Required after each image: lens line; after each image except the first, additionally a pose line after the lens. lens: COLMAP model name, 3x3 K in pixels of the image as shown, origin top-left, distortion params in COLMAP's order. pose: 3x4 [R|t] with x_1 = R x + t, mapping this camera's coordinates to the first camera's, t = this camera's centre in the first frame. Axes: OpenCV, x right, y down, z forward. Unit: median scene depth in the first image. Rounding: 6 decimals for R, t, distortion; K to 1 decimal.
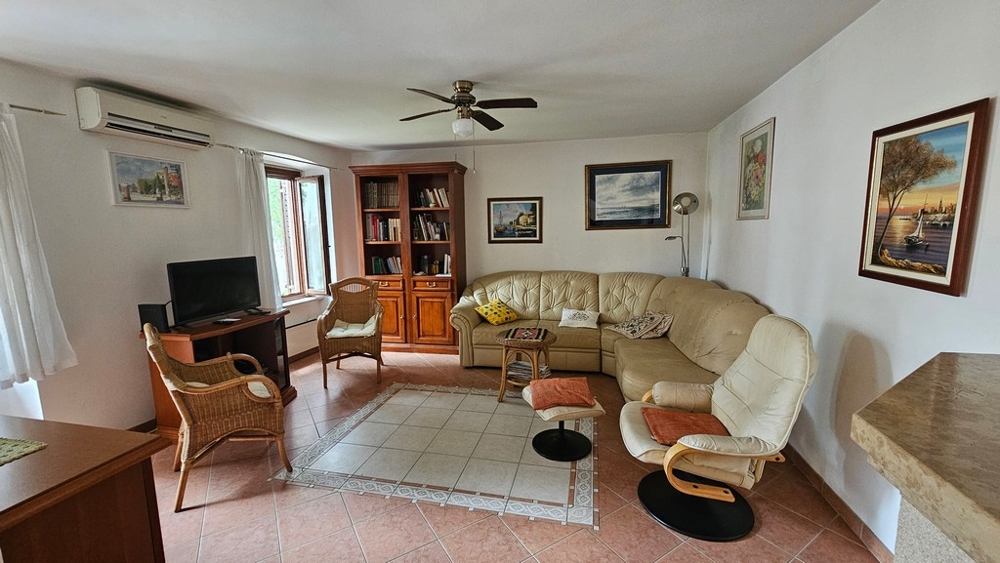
lens RADIAL K [[405.2, 0, 495.9], [0, 405.2, 284.8], [0, 0, 1]] dist [-0.001784, -0.000026]
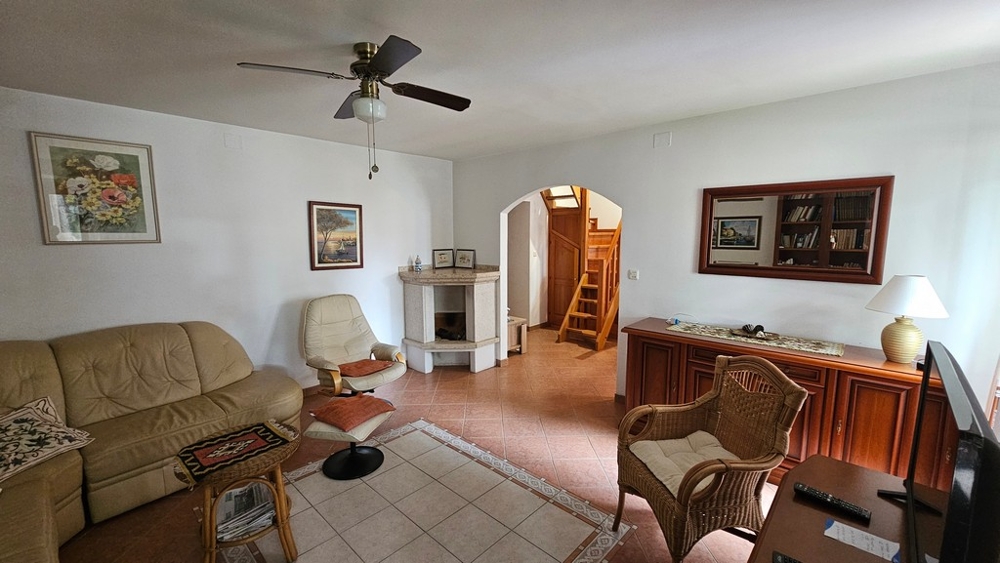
lens RADIAL K [[405.2, 0, 497.5], [0, 405.2, 282.4], [0, 0, 1]] dist [-0.001784, -0.000026]
pose [[-0.867704, -0.051621, 0.494394, -0.932091], [0.077832, 0.968216, 0.237697, -0.383542], [-0.490951, 0.244730, -0.836107, 2.309390]]
